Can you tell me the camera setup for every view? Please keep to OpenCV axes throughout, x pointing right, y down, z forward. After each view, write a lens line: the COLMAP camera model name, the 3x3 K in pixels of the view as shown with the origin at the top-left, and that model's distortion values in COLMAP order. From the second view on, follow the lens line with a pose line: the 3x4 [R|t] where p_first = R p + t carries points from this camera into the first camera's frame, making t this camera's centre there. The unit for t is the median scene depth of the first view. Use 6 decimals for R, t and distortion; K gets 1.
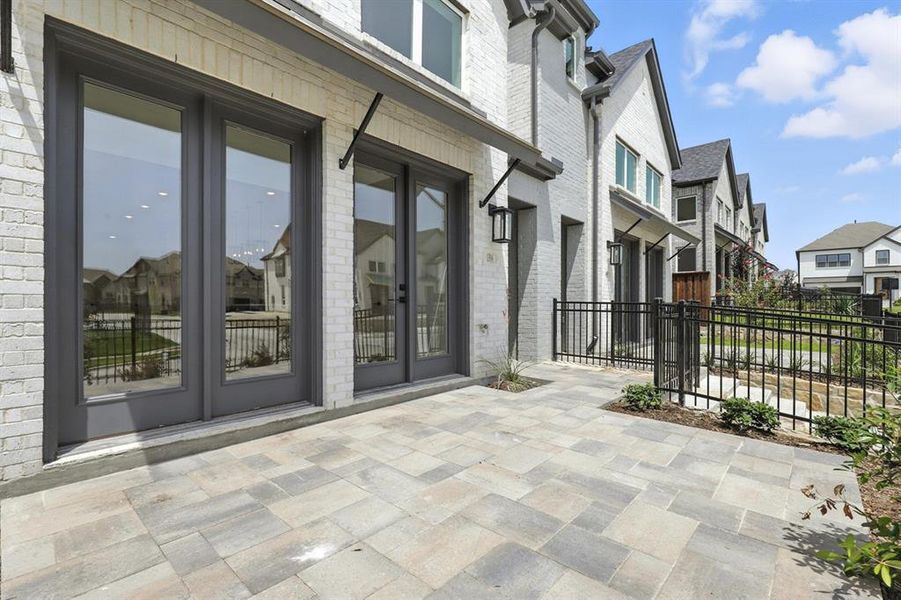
lens RADIAL K [[411.1, 0, 449.2], [0, 411.1, 304.5], [0, 0, 1]] dist [0.004350, -0.002010]
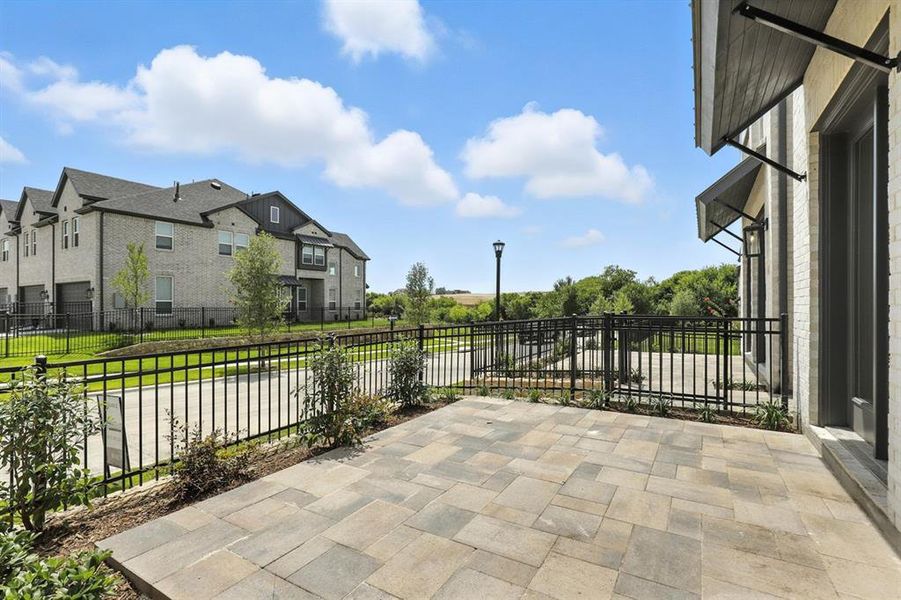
lens RADIAL K [[411.1, 0, 451.2], [0, 411.1, 303.4], [0, 0, 1]] dist [0.004350, -0.002010]
pose [[-0.982087, -0.003157, -0.188400, 0.585527], [-0.002660, 0.999992, -0.002893, -0.050699], [0.188407, -0.002340, -0.982088, 2.111221]]
